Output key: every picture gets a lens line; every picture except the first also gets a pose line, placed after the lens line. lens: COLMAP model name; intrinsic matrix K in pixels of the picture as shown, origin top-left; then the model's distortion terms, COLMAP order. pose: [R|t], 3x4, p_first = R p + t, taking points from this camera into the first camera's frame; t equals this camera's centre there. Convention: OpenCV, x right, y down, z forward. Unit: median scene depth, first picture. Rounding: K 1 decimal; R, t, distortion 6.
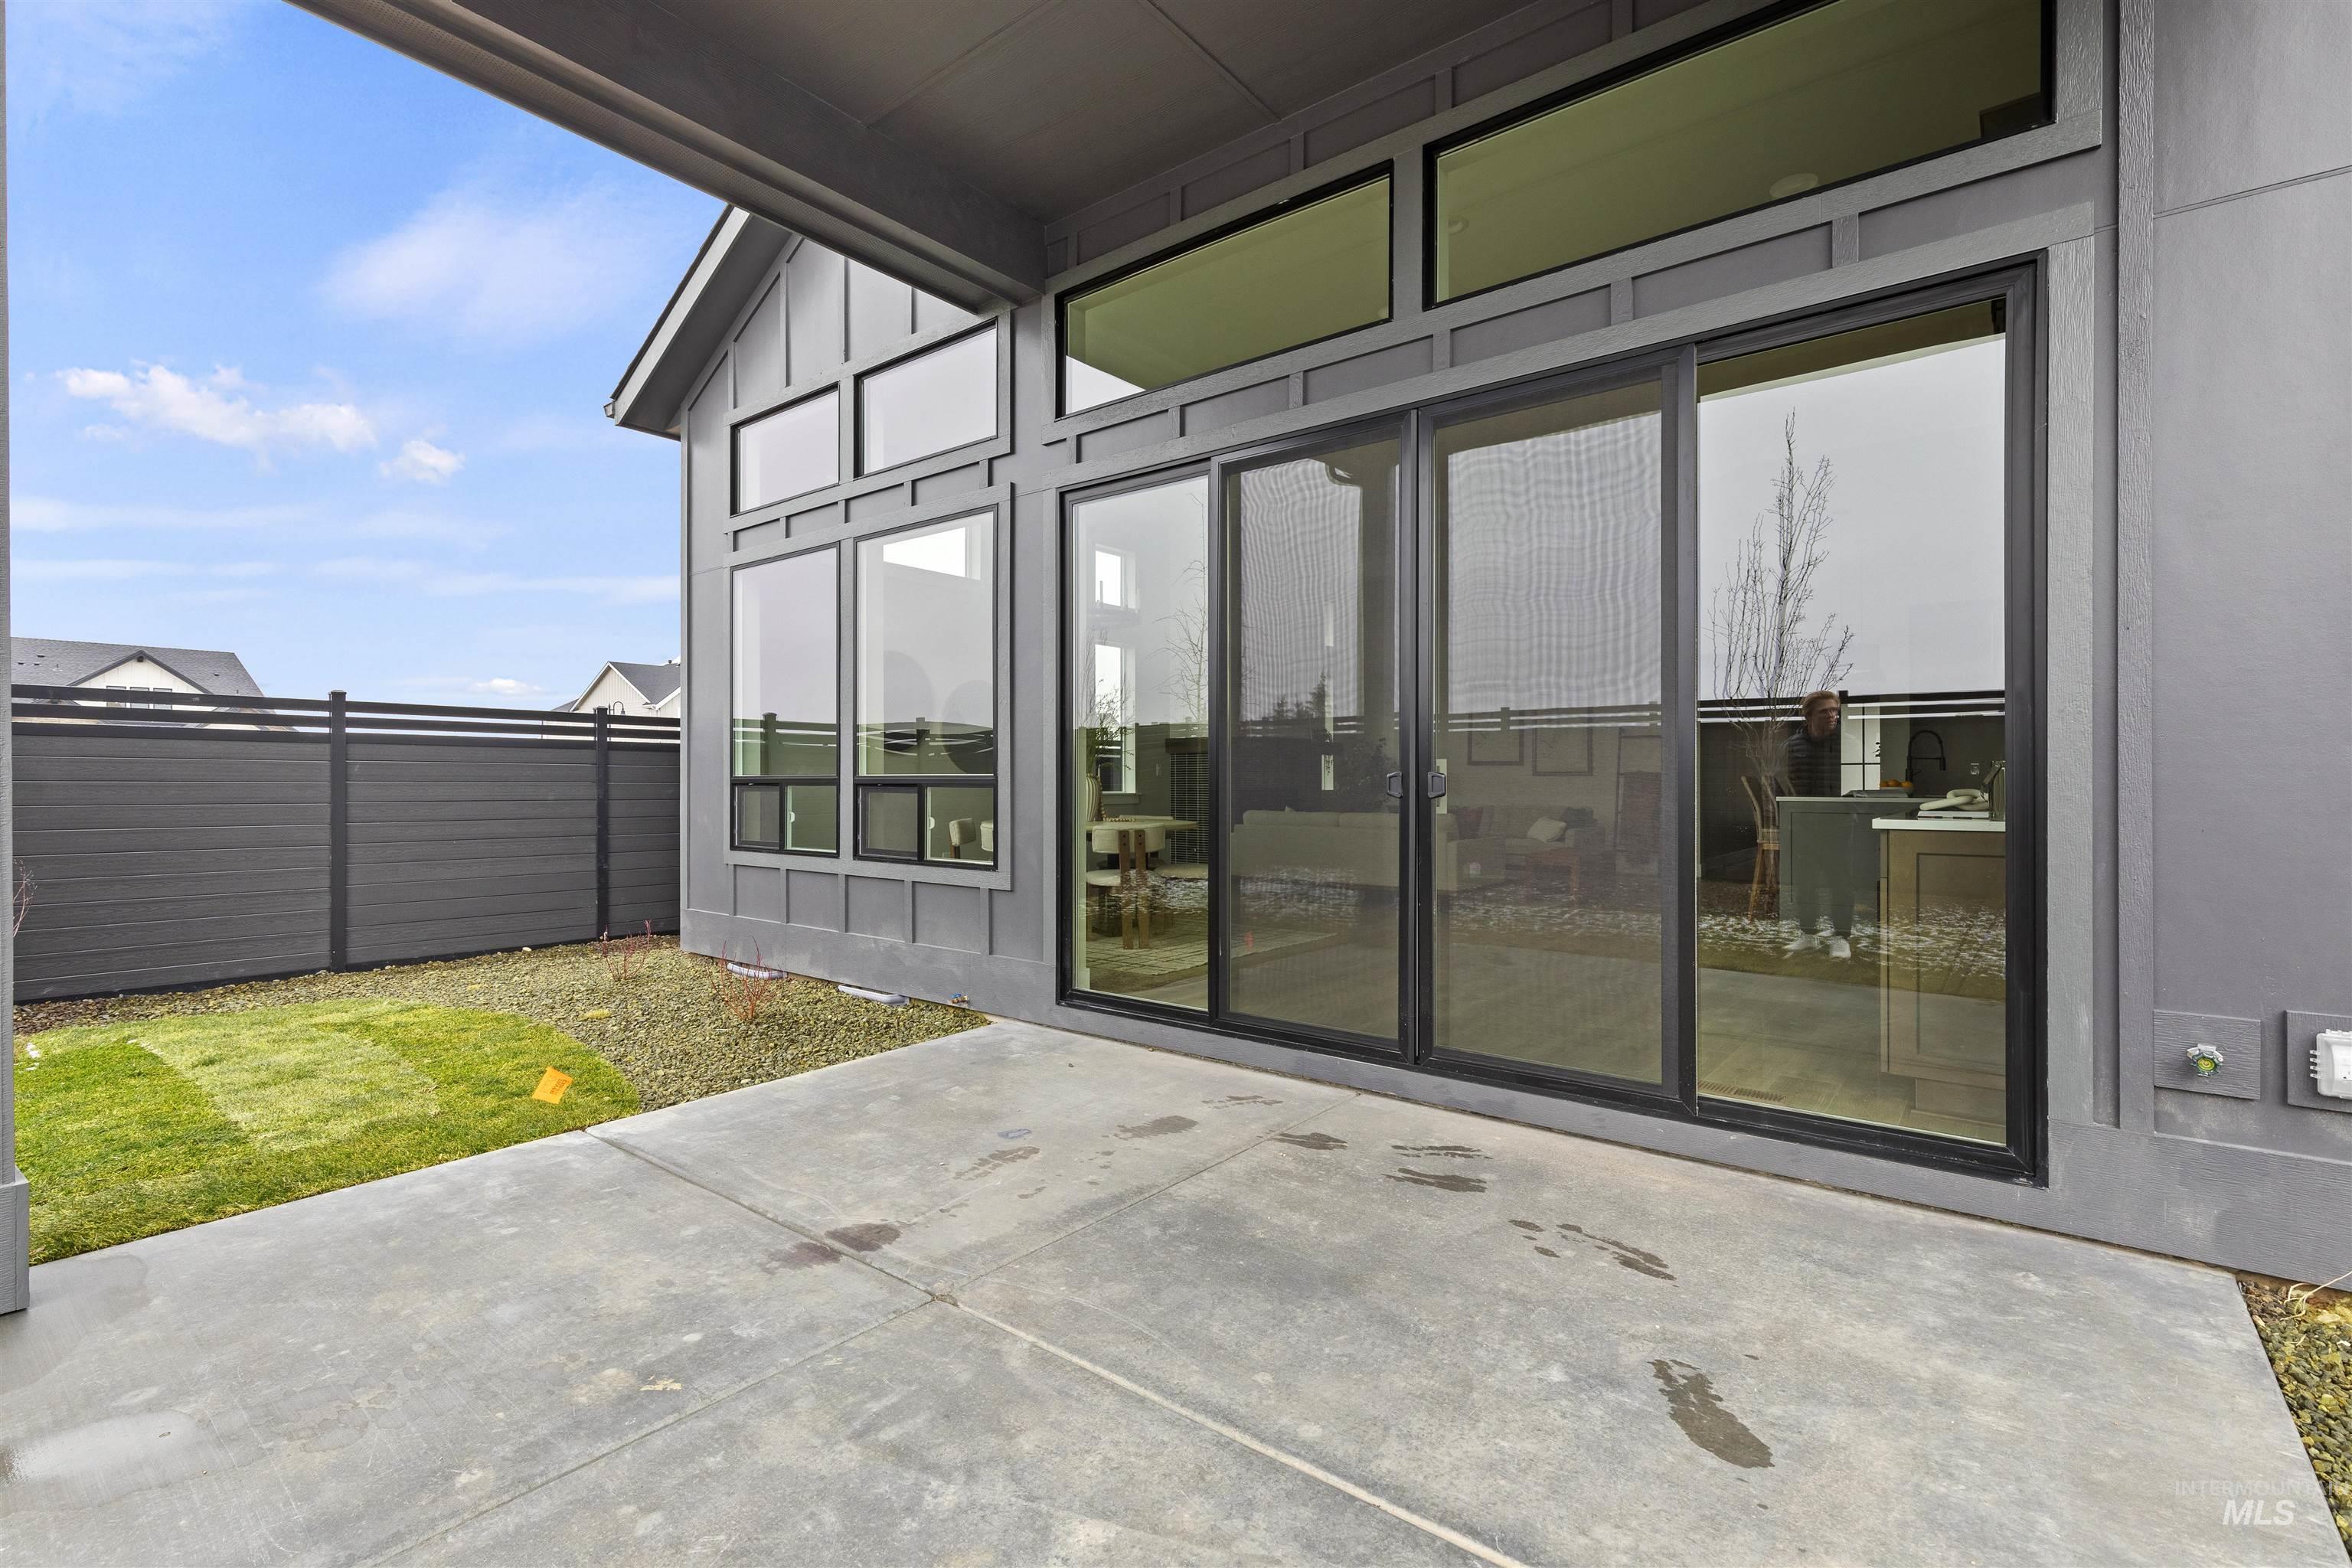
lens RADIAL K [[1055.5, 0, 1180.6], [0, 1055.5, 778.2], [0, 0, 1]] dist [0.008355, -0.002020]
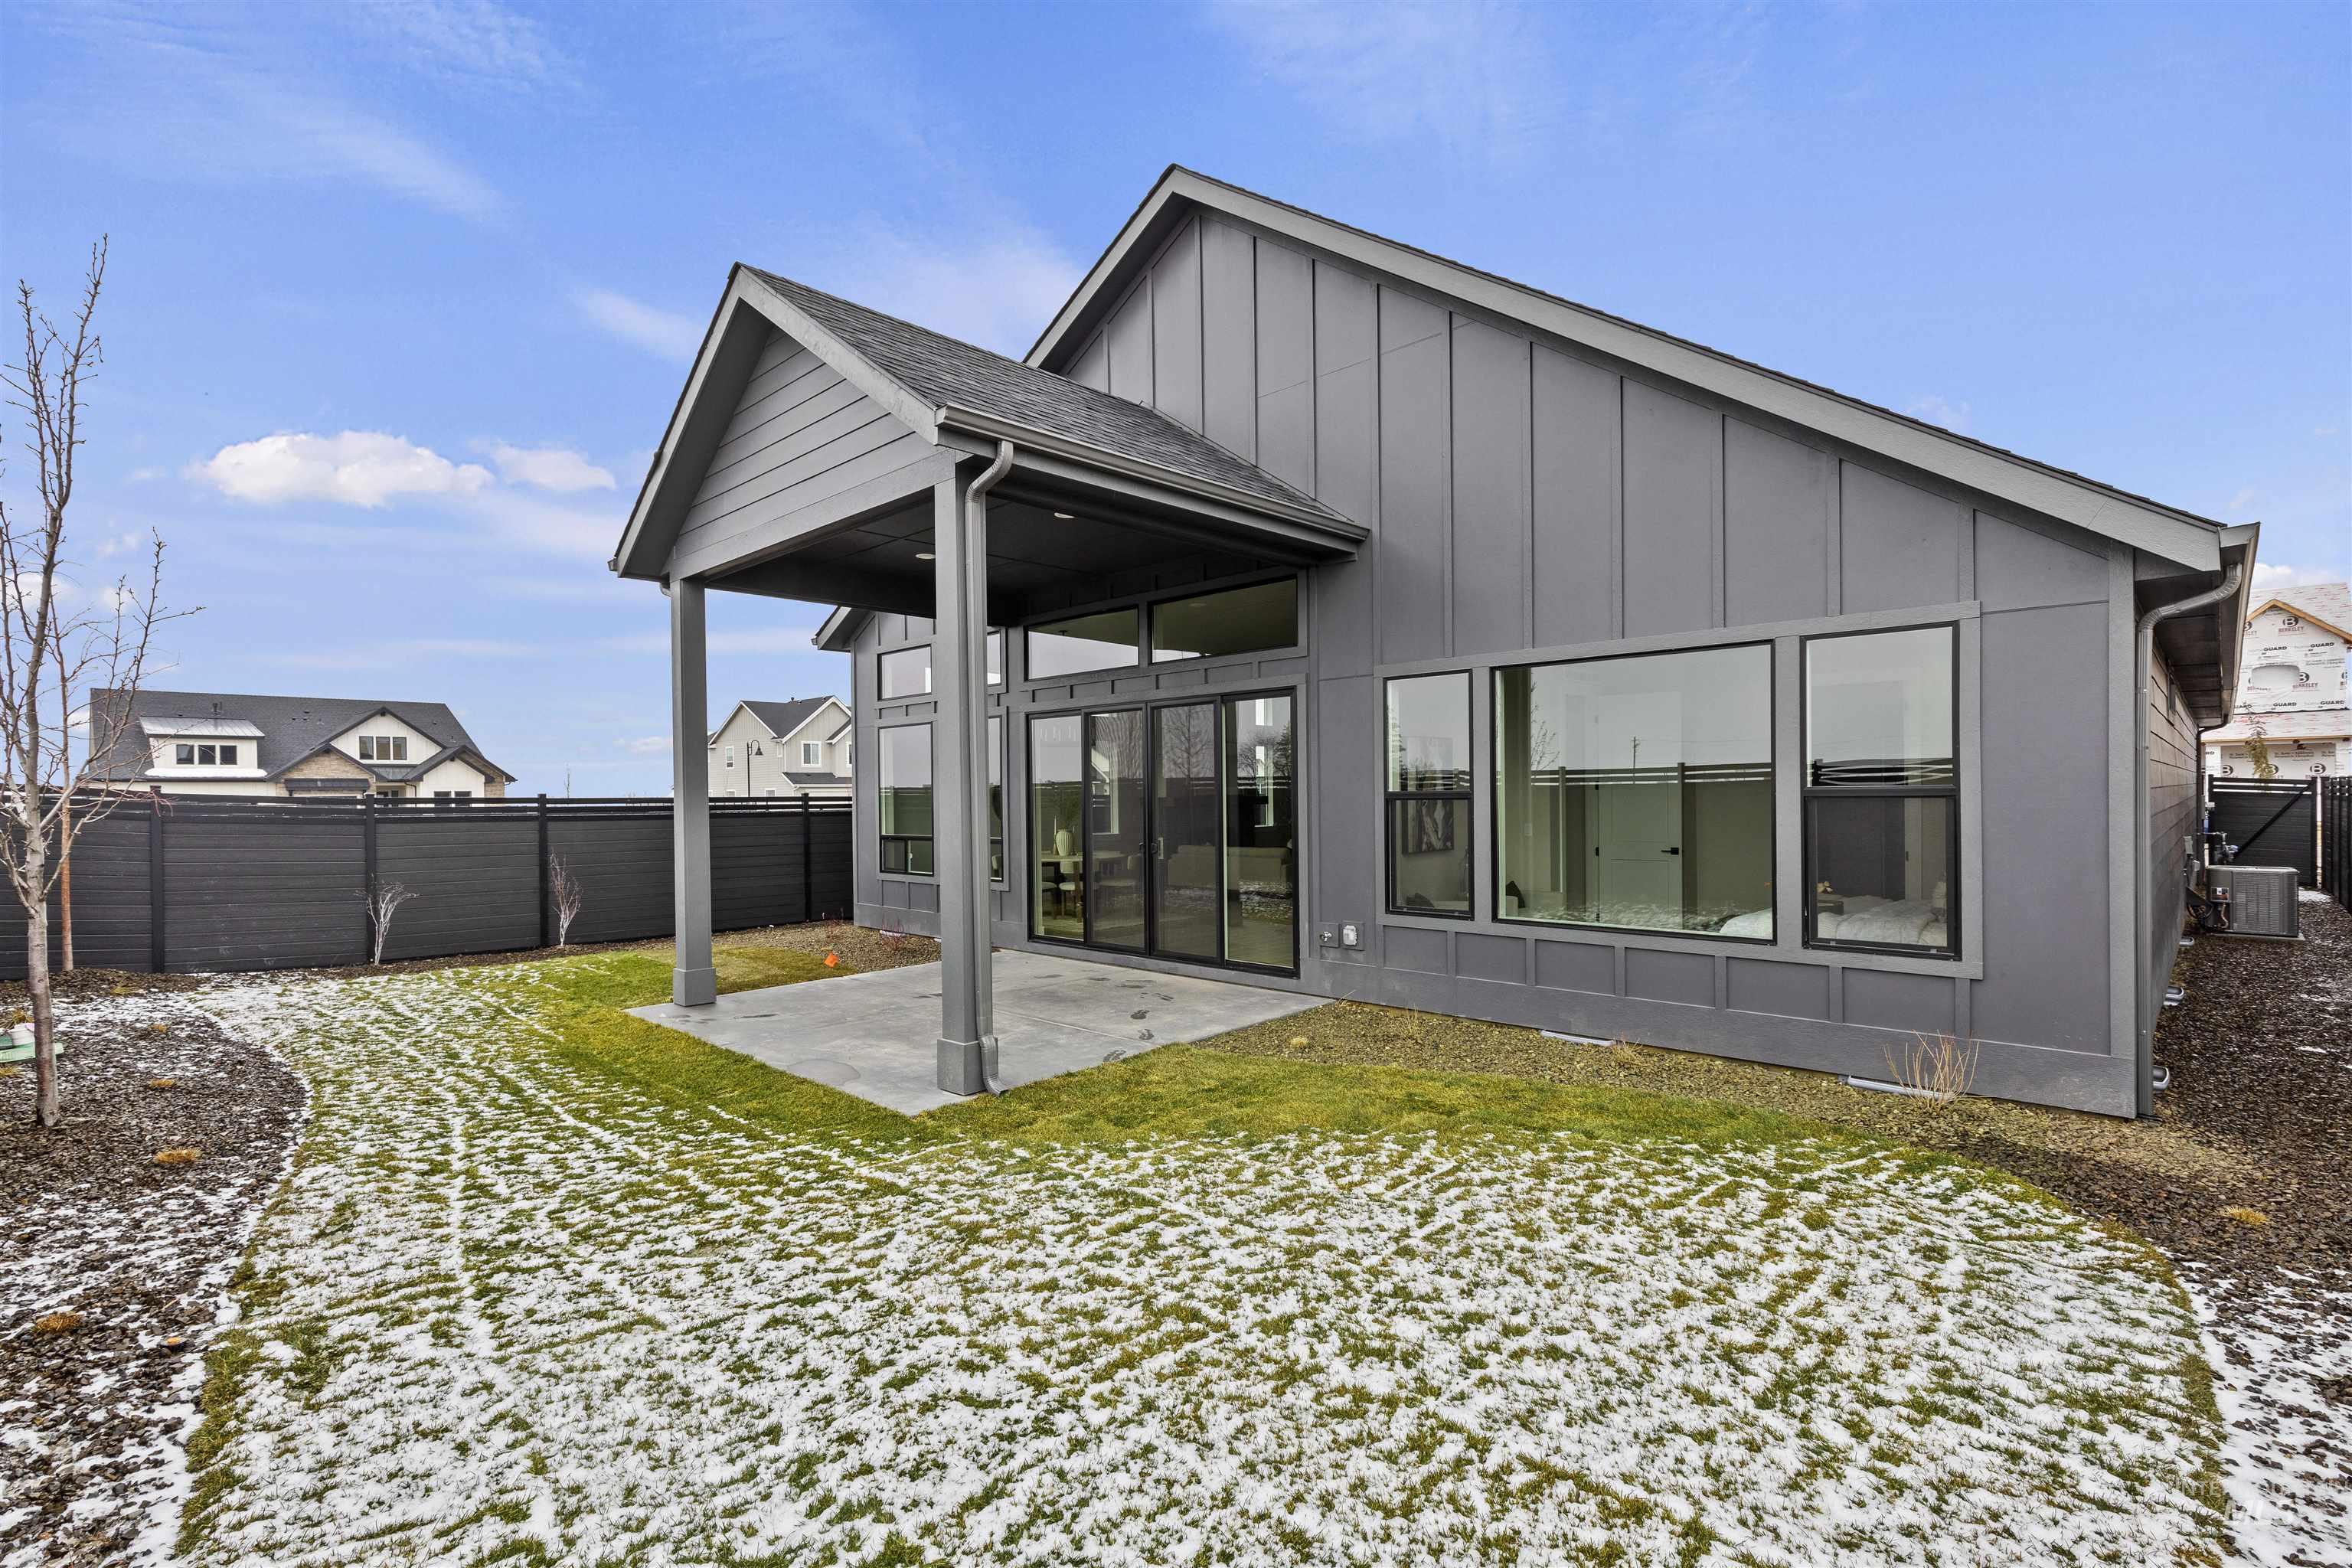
lens RADIAL K [[1055.5, 0, 1174.3], [0, 1055.5, 788.1], [0, 0, 1]] dist [0.008355, -0.002020]
pose [[0.995320, -0.015477, -0.095382, 0.384886], [0.015450, 0.999880, -0.001019, -0.099074], [0.095387, -0.000459, 0.995440, -1.130320]]
